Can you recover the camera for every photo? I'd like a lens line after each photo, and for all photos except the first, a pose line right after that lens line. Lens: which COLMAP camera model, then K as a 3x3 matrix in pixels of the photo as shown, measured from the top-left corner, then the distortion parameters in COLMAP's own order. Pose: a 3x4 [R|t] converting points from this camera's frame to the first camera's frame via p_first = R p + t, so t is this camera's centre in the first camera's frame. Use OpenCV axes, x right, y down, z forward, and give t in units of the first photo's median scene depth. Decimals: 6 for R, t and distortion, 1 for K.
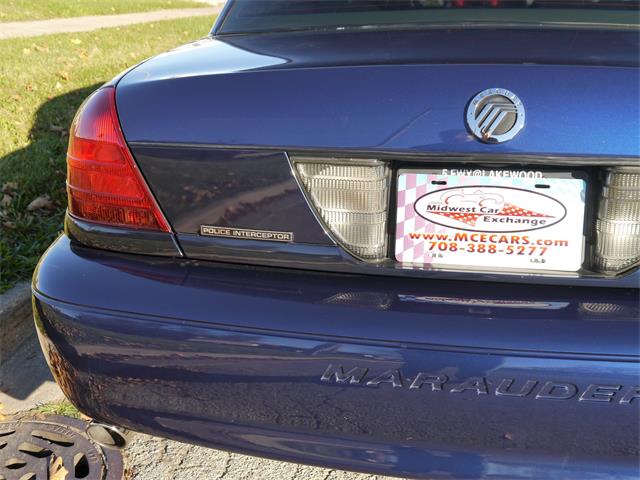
lens RADIAL K [[724.4, 0, 320.0], [0, 724.4, 240.0], [0, 0, 1]] dist [-0.026617, -0.000033]
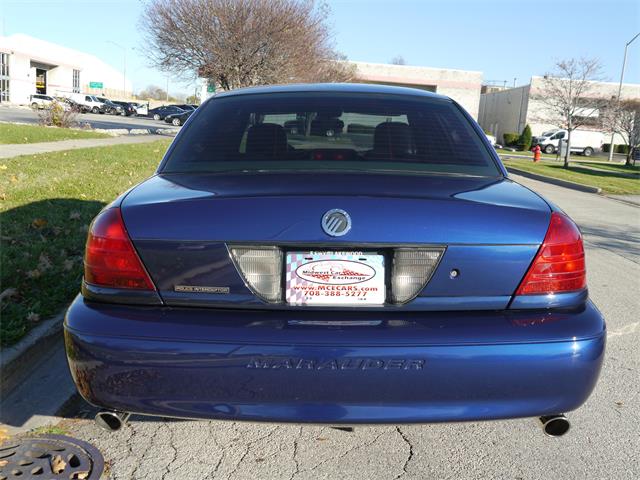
lens RADIAL K [[724.4, 0, 320.0], [0, 724.4, 240.0], [0, 0, 1]] dist [-0.026617, -0.000033]
pose [[0.984897, -0.005373, 0.173057, -0.127940], [0.032925, 0.987091, -0.156737, 0.165168], [-0.169981, 0.160068, 0.972360, -0.816342]]
